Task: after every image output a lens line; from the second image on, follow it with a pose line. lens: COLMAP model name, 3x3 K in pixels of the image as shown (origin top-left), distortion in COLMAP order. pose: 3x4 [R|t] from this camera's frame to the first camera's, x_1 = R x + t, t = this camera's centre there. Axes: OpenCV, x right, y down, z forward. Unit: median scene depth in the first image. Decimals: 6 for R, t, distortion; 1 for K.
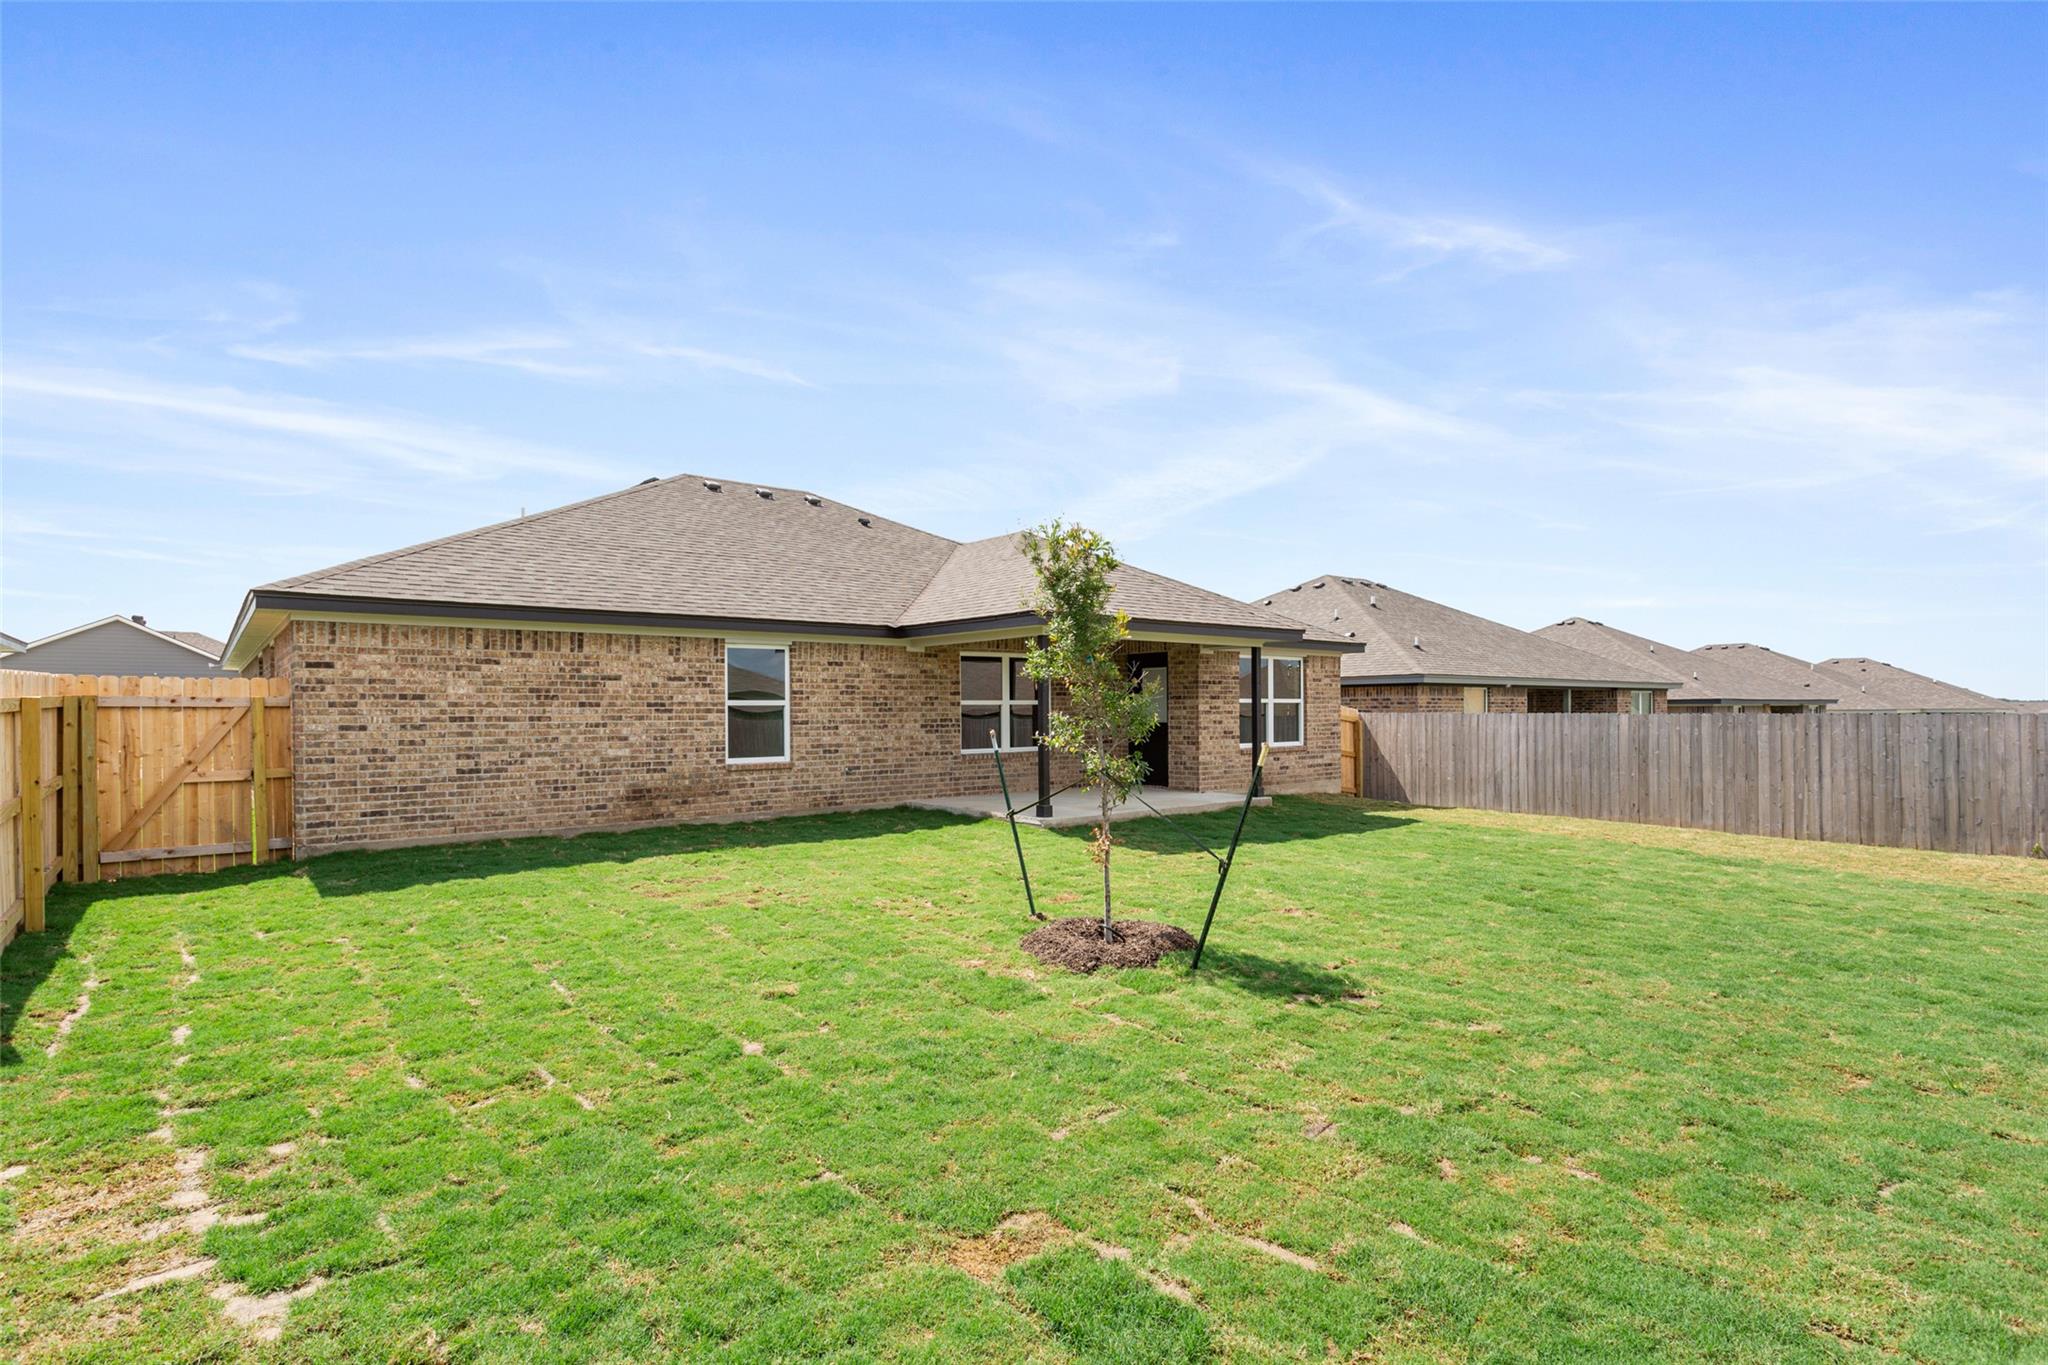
lens RADIAL K [[941.0, 0, 1020.7], [0, 941.0, 709.3], [0, 0, 1]] dist [0.000865, 0.000099]
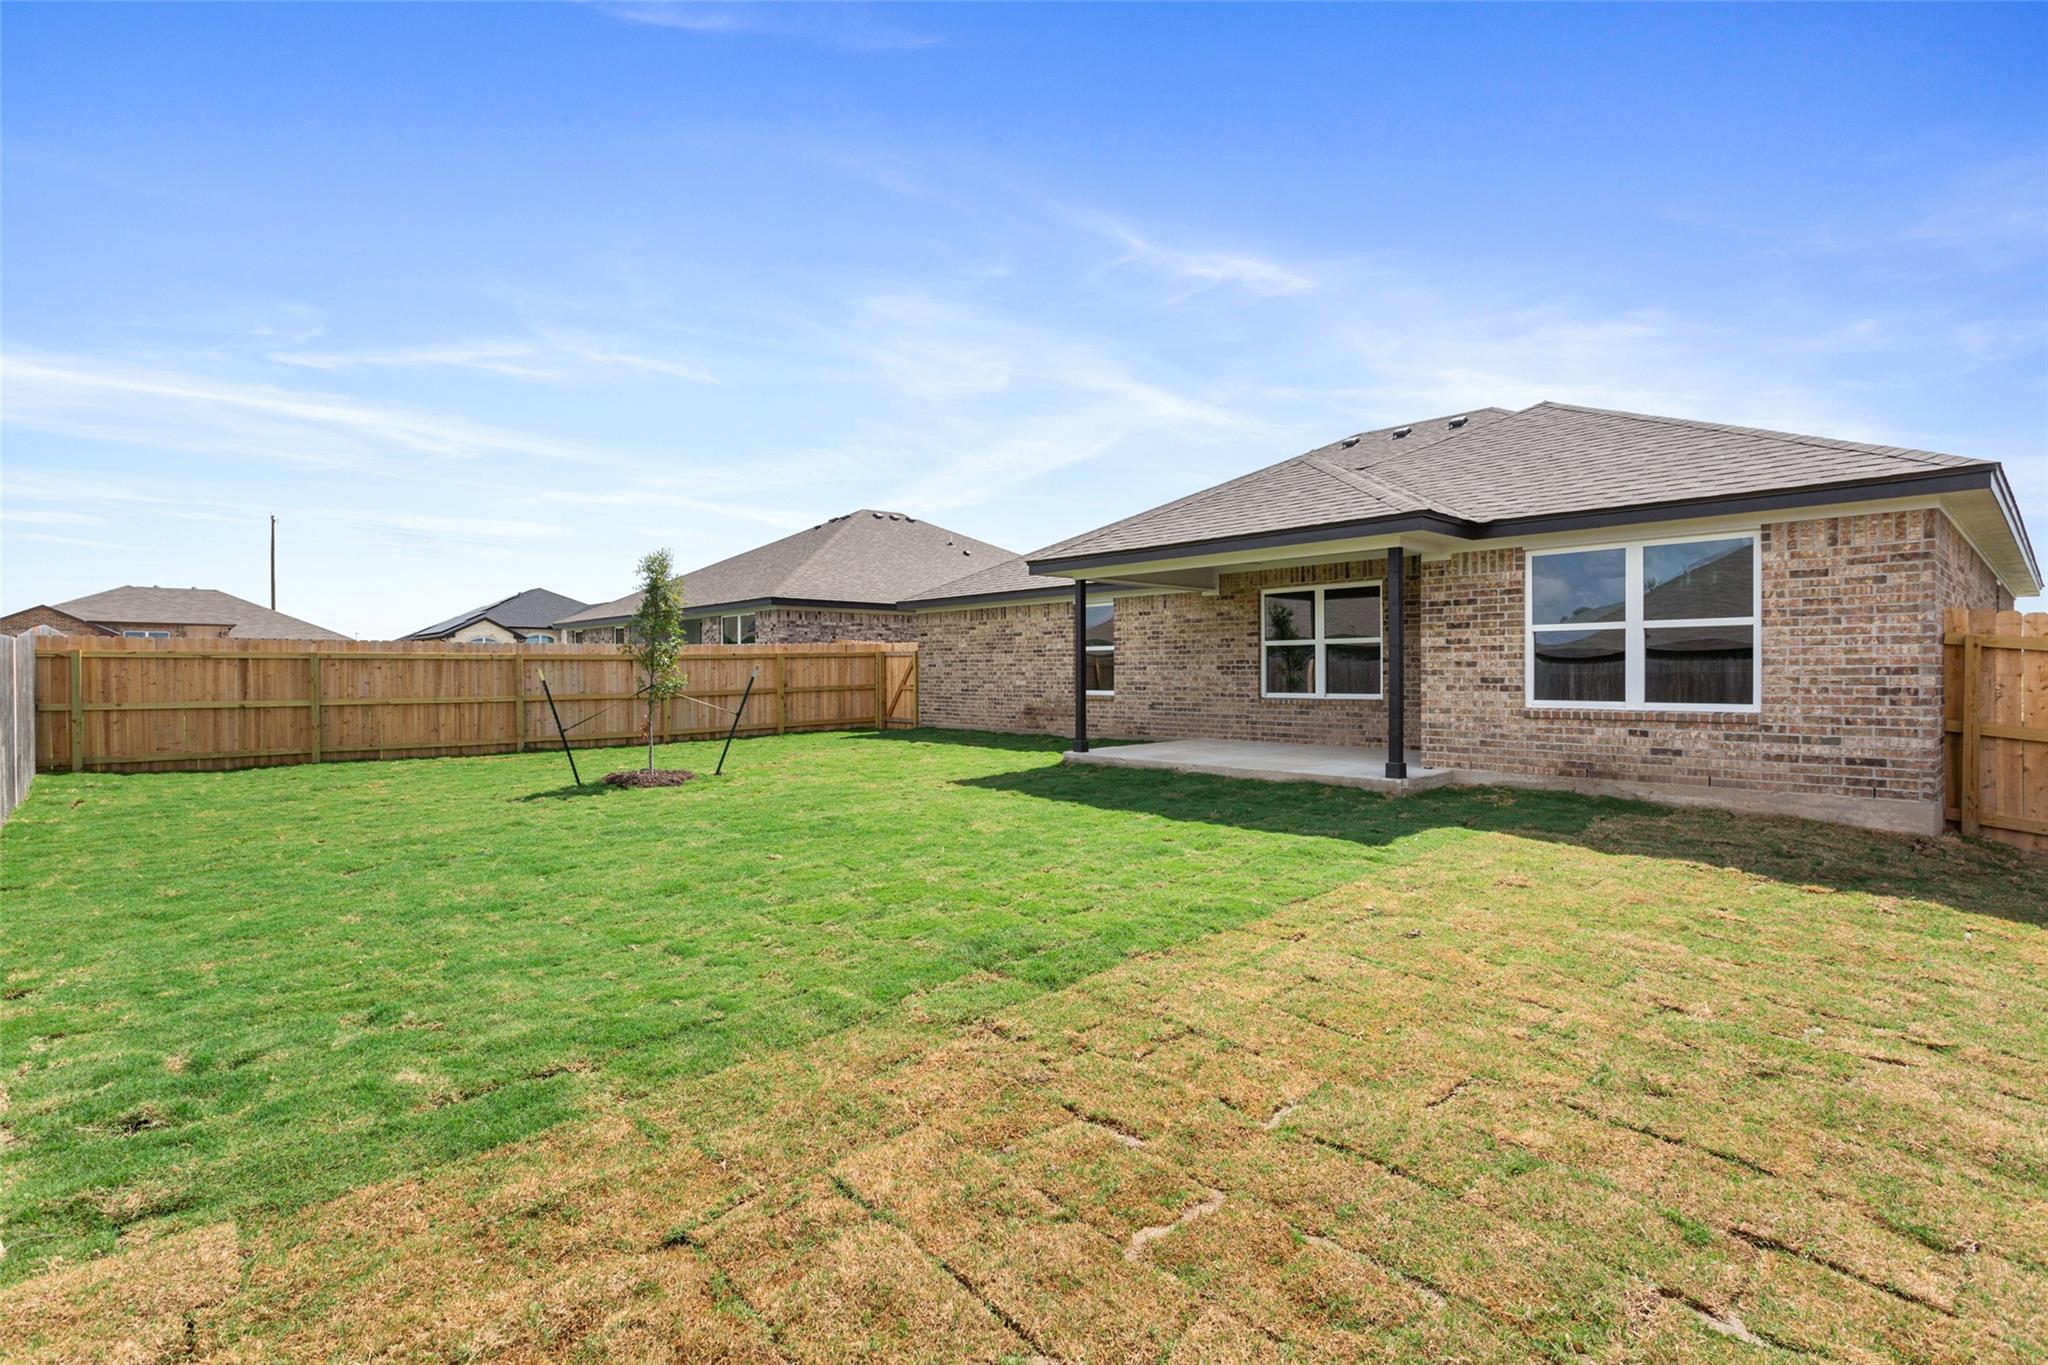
lens RADIAL K [[964.8, 0, 1064.1], [0, 964.8, 677.0], [0, 0, 1]] dist [0.001643, 0.000148]
pose [[0.103632, 0.012061, -0.994543, 1.131464], [0.007111, 0.999892, 0.012867, 0.016494], [0.994590, -0.008405, 0.103535, 0.893702]]
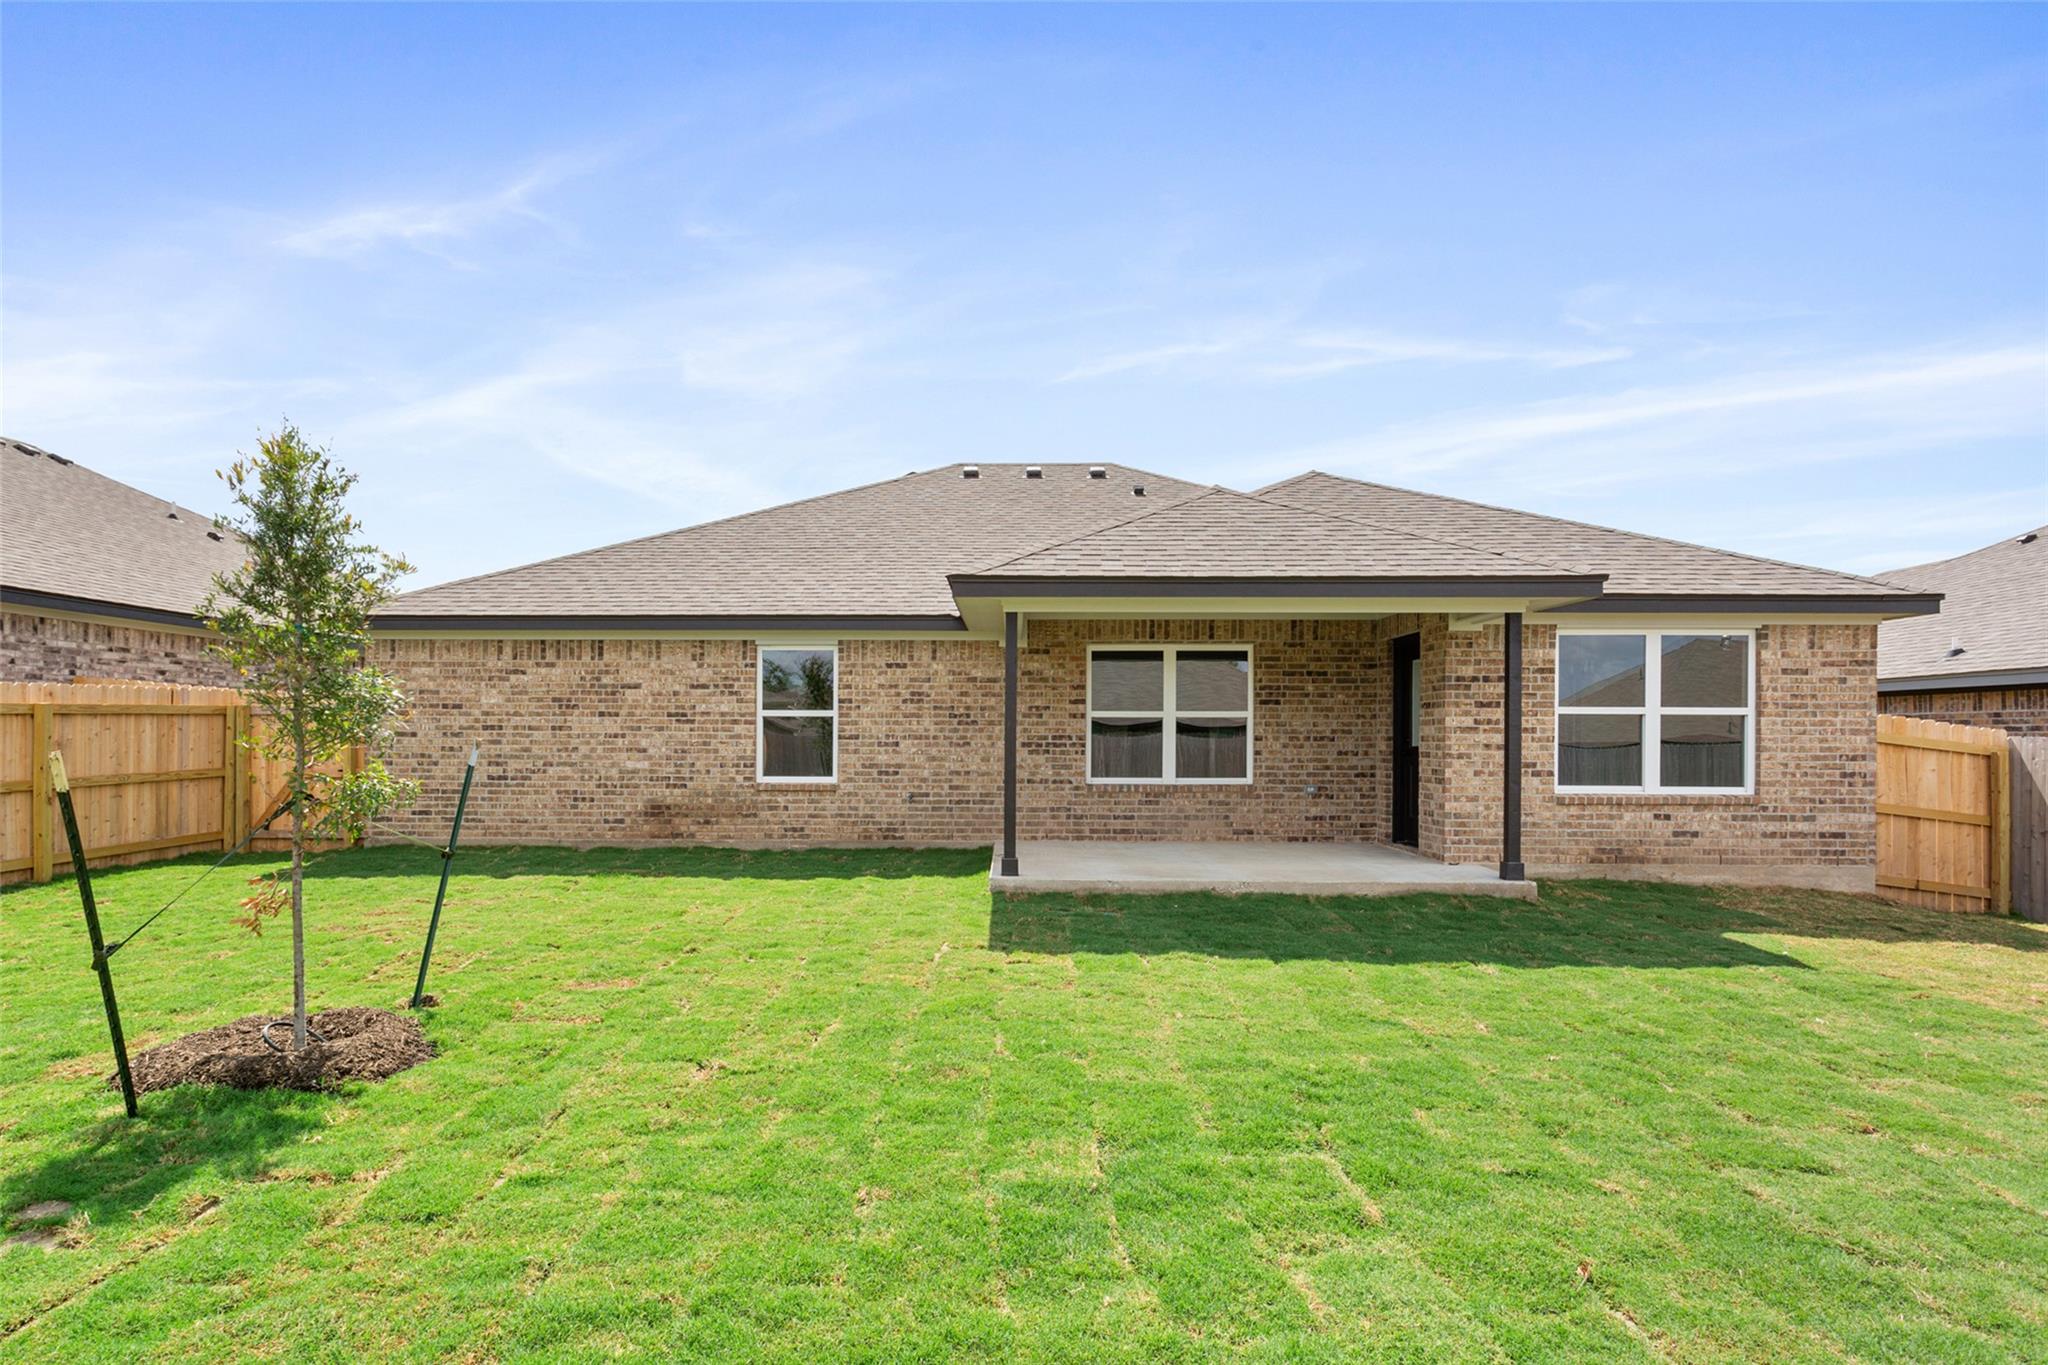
lens RADIAL K [[1059.1, 0, 1025.5], [0, 1059.1, 735.0], [0, 0, 1]] dist [-0.000375, 0.001063]
pose [[0.773602, 0.008827, -0.633610, 0.541880], [-0.008318, 0.999958, 0.003774, 0.008390], [0.633617, 0.002351, 0.773643, 0.416599]]
